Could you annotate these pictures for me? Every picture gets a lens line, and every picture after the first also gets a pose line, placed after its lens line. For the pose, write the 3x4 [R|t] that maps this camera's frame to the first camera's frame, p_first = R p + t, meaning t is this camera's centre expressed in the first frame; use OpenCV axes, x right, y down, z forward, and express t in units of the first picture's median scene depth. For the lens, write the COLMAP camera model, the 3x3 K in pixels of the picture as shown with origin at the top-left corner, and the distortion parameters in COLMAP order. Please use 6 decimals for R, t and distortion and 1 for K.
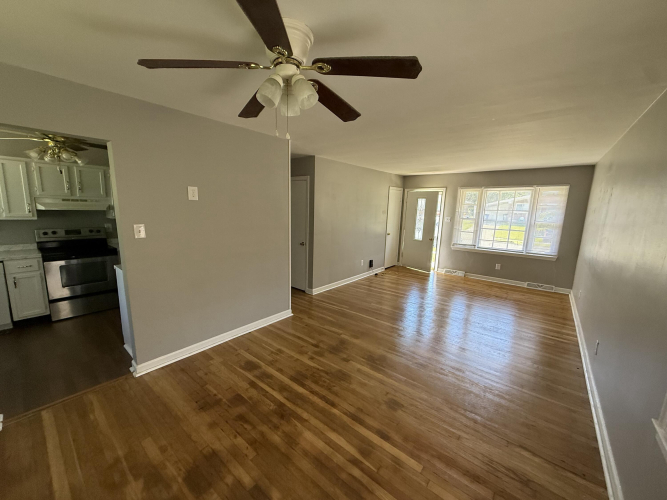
lens RADIAL K [[266.0, 0, 332.5], [0, 266.0, 250.6], [0, 0, 1]] dist [0.001579, -0.000523]
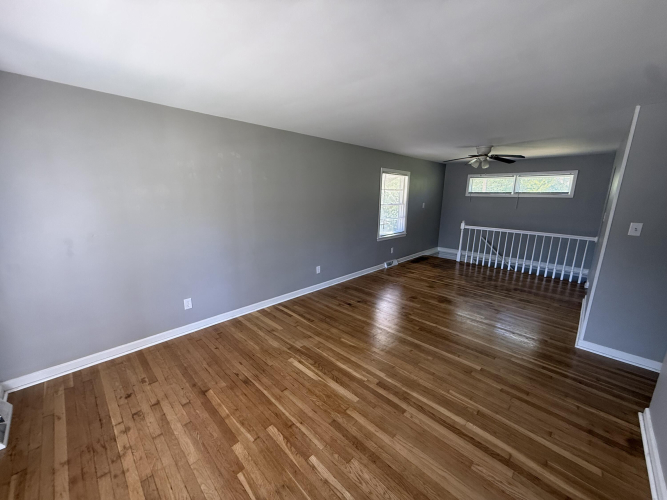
lens RADIAL K [[266.0, 0, 333.6], [0, 266.0, 250.5], [0, 0, 1]] dist [0.001579, -0.000523]
pose [[-0.995802, -0.058075, 0.070753, 0.572465], [-0.027662, 0.927746, 0.372186, -0.313584], [-0.087255, 0.368666, -0.925458, 1.916939]]
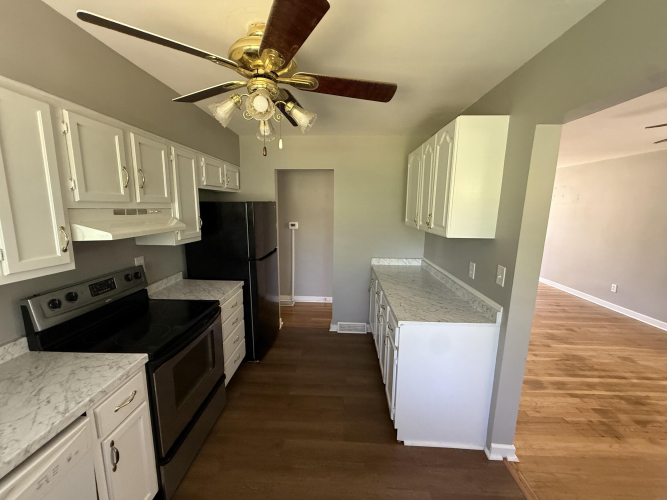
lens RADIAL K [[266.0, 0, 332.3], [0, 266.0, 250.7], [0, 0, 1]] dist [0.001579, -0.000523]
pose [[0.795635, -0.120119, 0.593748, -1.075861], [0.110757, 0.992467, 0.052365, -0.125623], [-0.595566, 0.024098, 0.802945, 0.514476]]
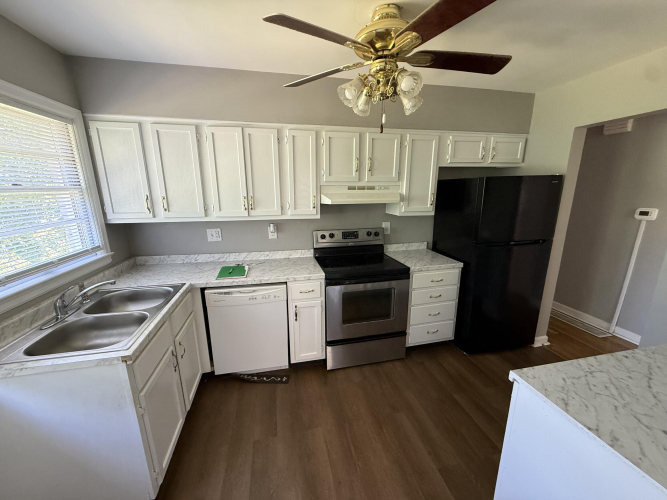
lens RADIAL K [[266.0, 0, 330.5], [0, 266.0, 250.8], [0, 0, 1]] dist [0.001579, -0.000523]
pose [[0.787819, 0.107531, -0.606447, -0.687599], [-0.069675, 0.993880, 0.085716, -0.097911], [0.611953, -0.025275, 0.790490, 0.491532]]
